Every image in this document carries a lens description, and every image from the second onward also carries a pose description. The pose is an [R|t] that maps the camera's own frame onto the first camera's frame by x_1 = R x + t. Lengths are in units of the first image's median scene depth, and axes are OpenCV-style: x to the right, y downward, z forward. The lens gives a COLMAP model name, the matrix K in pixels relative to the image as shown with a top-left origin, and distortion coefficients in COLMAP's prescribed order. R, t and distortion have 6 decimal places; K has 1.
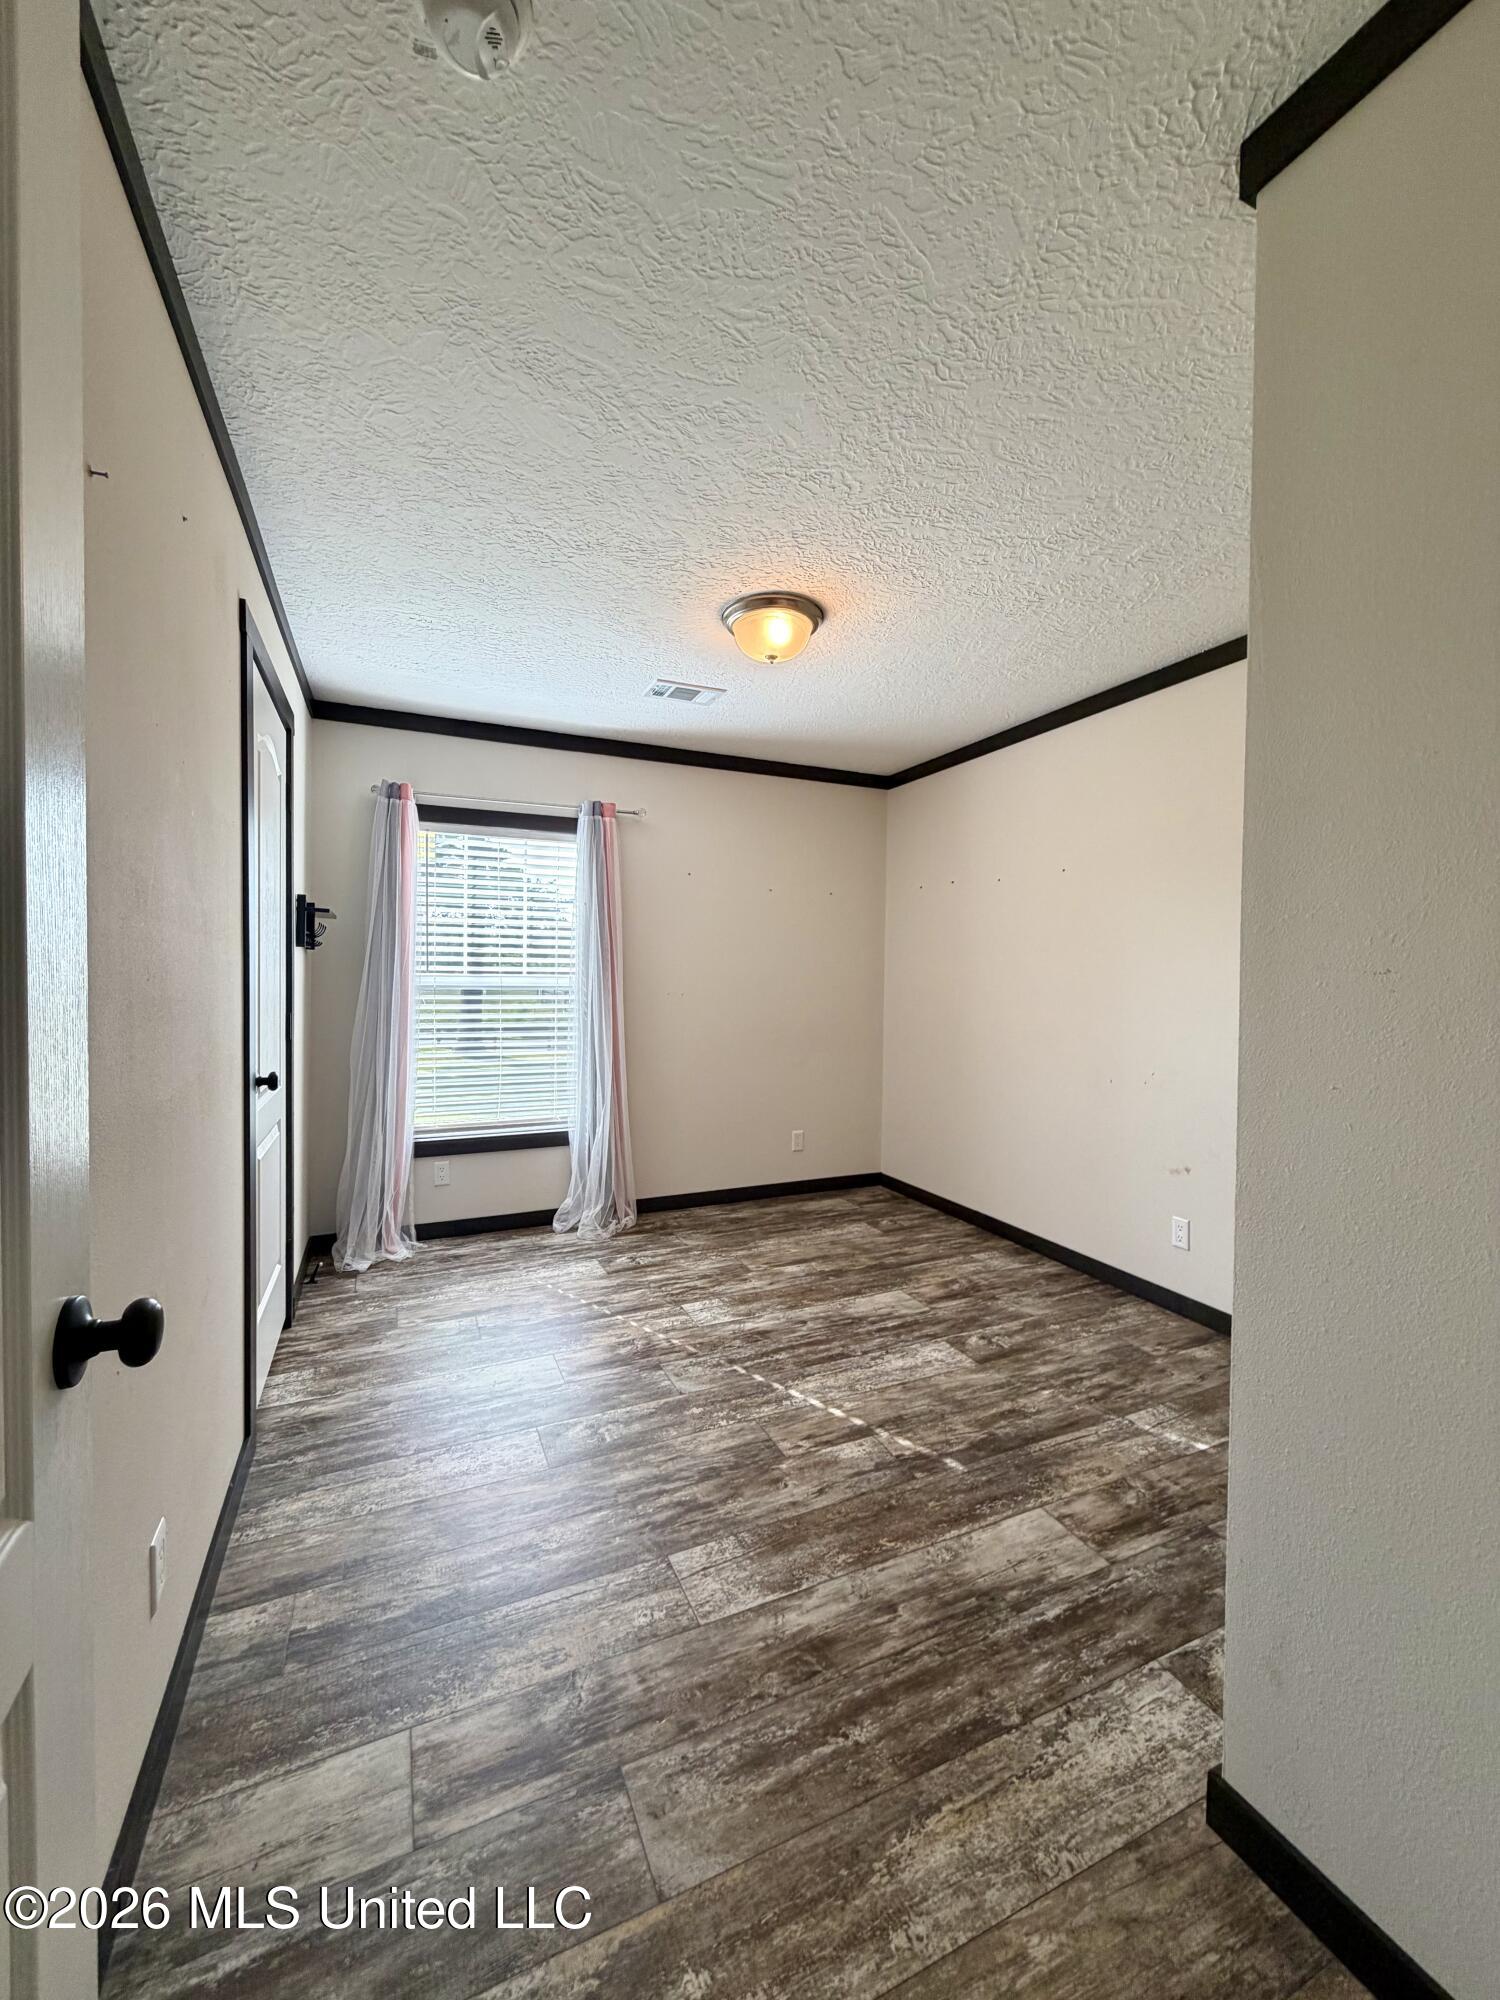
lens RADIAL K [[792.7, 0, 735.5], [0, 792.7, 1094.6], [0, 0, 1]] dist [-0.011049, -0.000124]
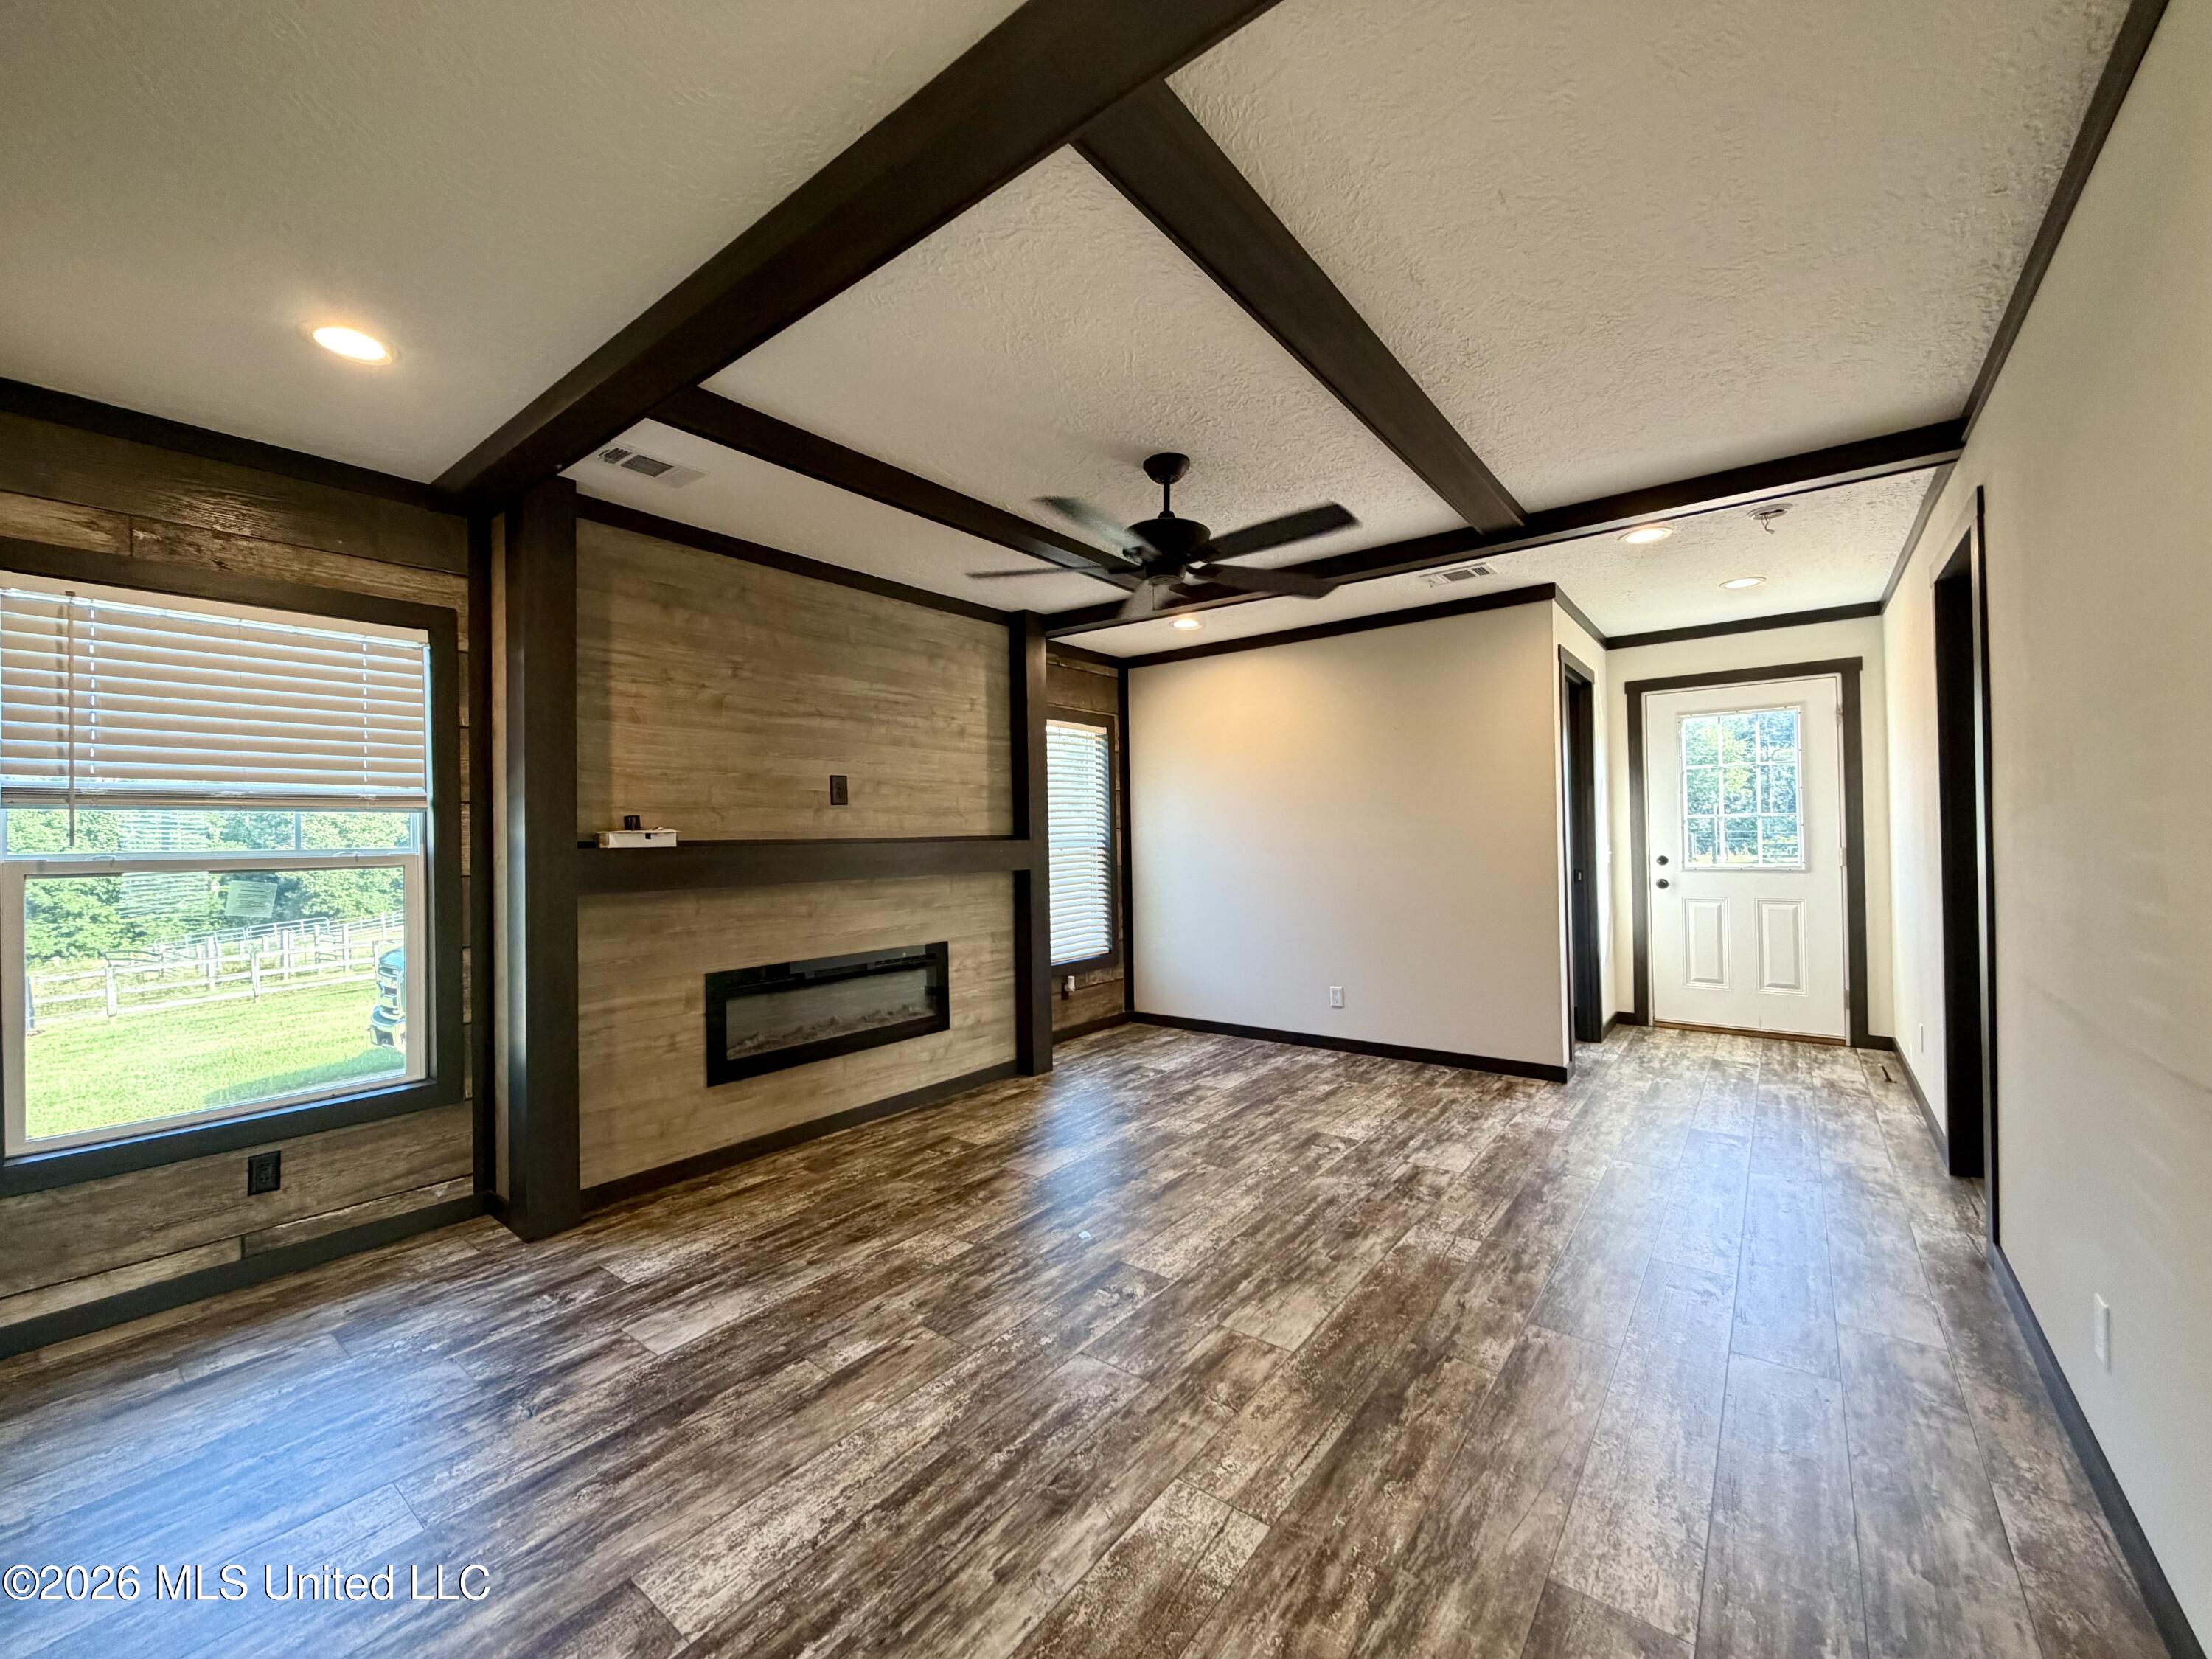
lens RADIAL K [[876.8, 0, 1107.1], [0, 876.8, 829.6], [0, 0, 1]] dist [-0.011049, -0.000124]
pose [[-0.875572, 0.001841, -0.483085, 1.191493], [-0.067235, 0.989796, 0.125632, -0.270223], [0.478387, 0.142480, -0.866513, 1.851690]]
